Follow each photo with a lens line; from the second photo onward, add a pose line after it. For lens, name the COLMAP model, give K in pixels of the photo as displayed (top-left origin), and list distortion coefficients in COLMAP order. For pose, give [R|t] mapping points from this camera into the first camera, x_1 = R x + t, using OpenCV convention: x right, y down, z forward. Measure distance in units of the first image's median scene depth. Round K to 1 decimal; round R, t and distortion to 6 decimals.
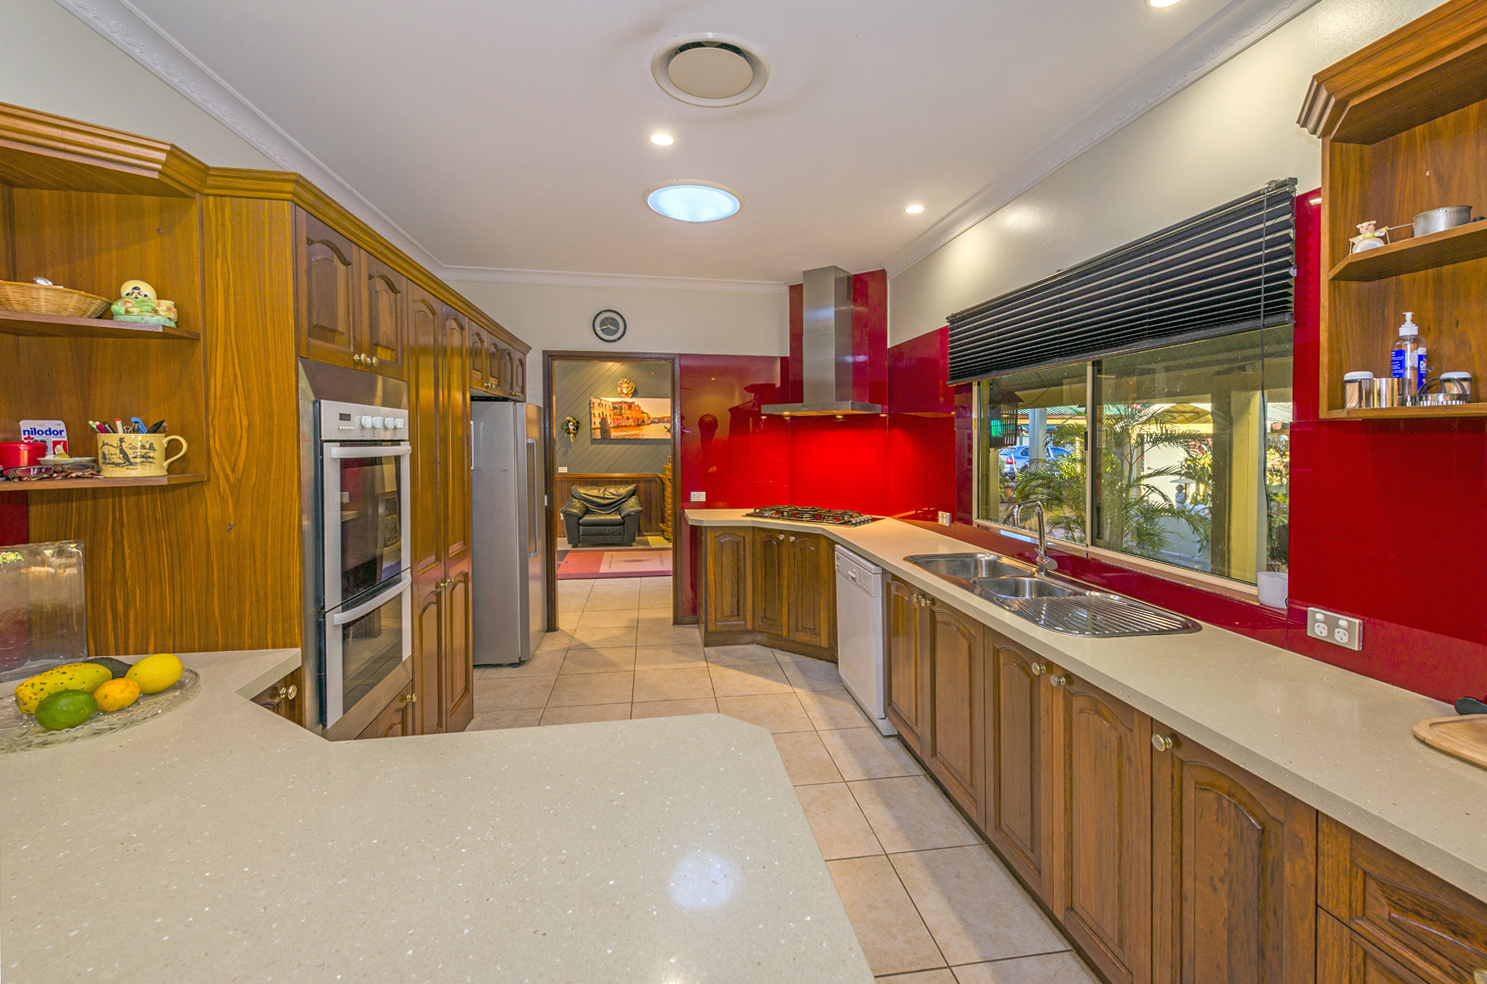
lens RADIAL K [[599.5, 0, 737.0], [0, 599.5, 457.6], [0, 0, 1]] dist [-0.016660, 0.000175]
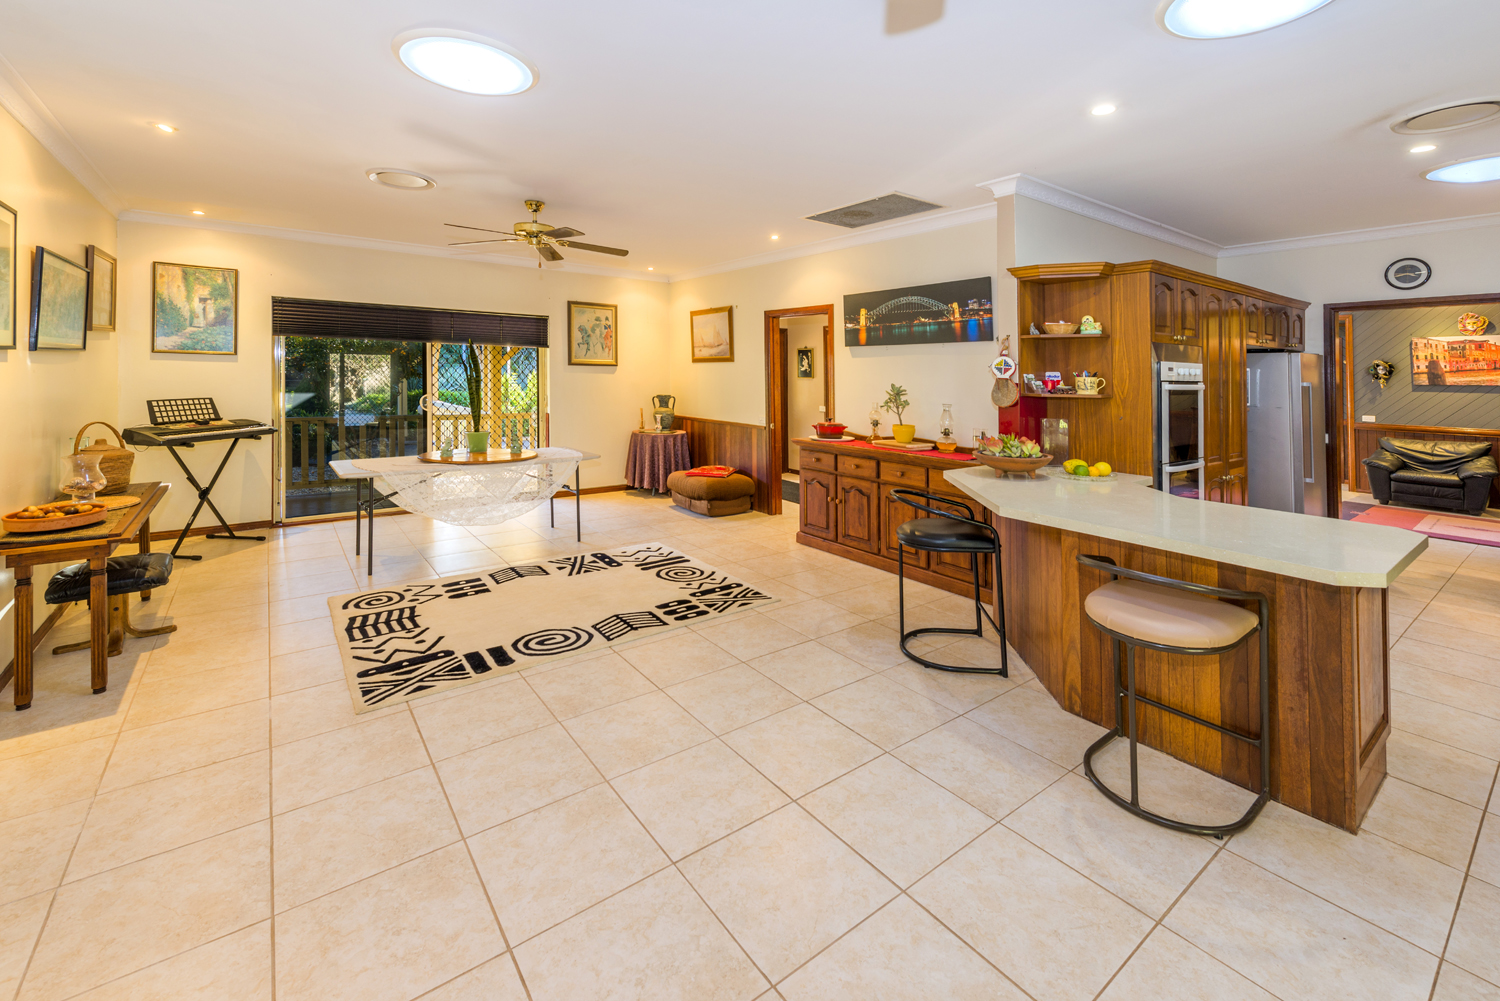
lens RADIAL K [[629.2, 0, 747.1], [0, 629.2, 364.4], [0, 0, 1]] dist [0.002433, 0.000158]
pose [[0.458792, -0.014999, -0.888417, 0.487655], [-0.039808, 0.998507, -0.037415, 0.043988], [0.887651, 0.052532, 0.457510, -1.062203]]
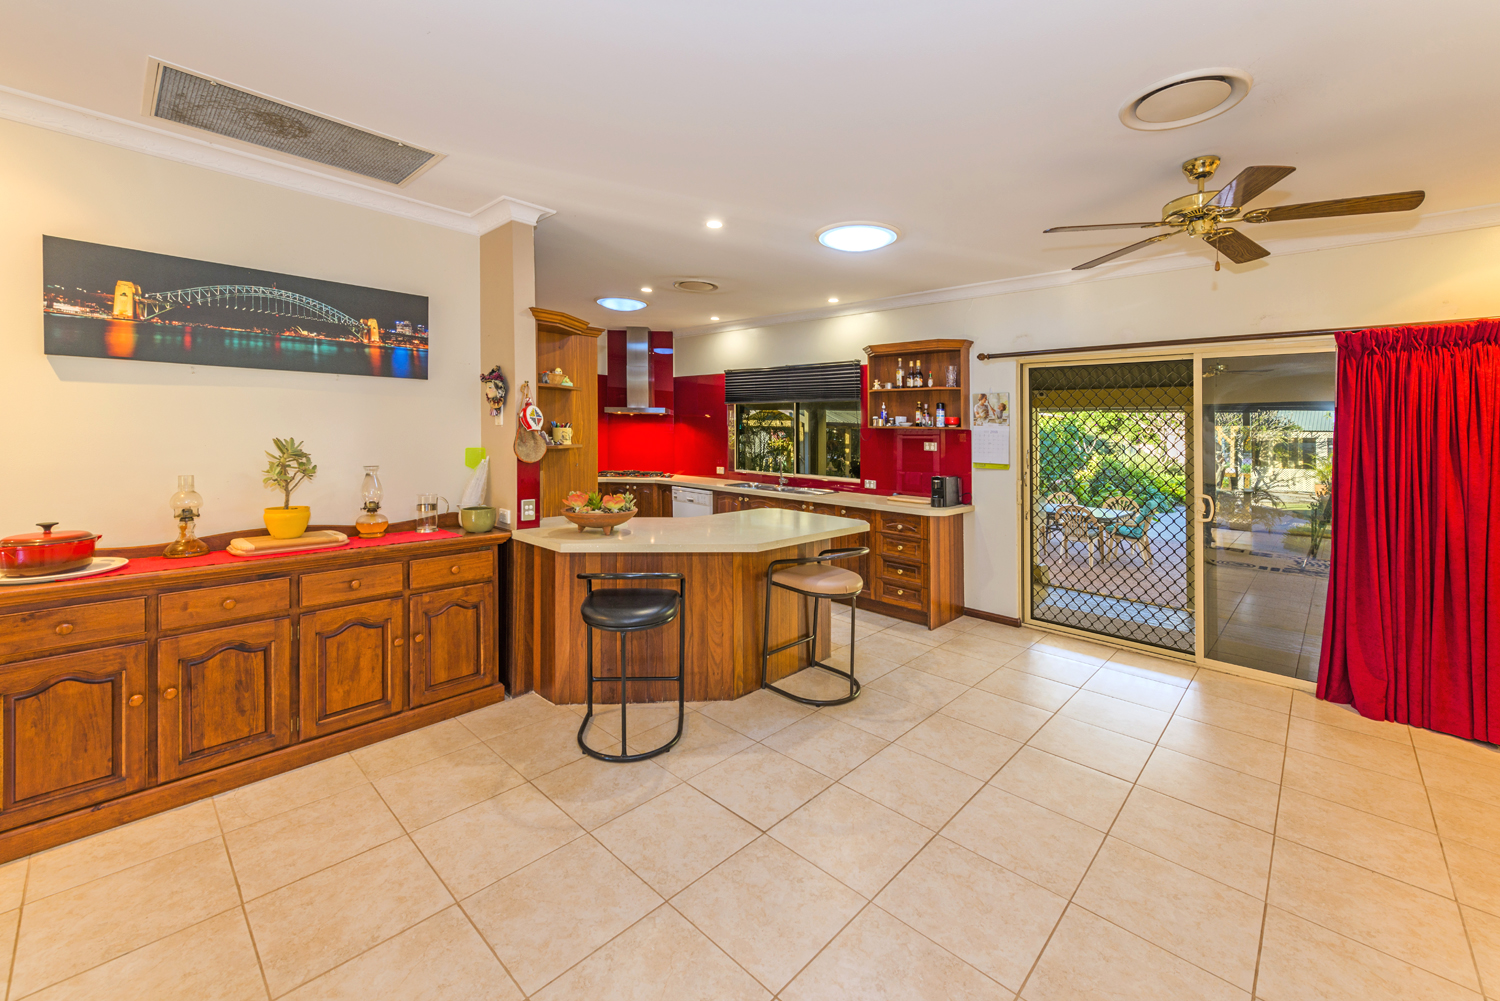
lens RADIAL K [[632.0, 0, 754.2], [0, 632.0, 405.6], [0, 0, 1]] dist [-0.019677, -0.000045]
pose [[0.775926, 0.033554, 0.629931, -1.492034], [0.004432, 0.998270, -0.058633, 0.018371], [-0.630809, 0.048287, 0.774434, -1.180465]]
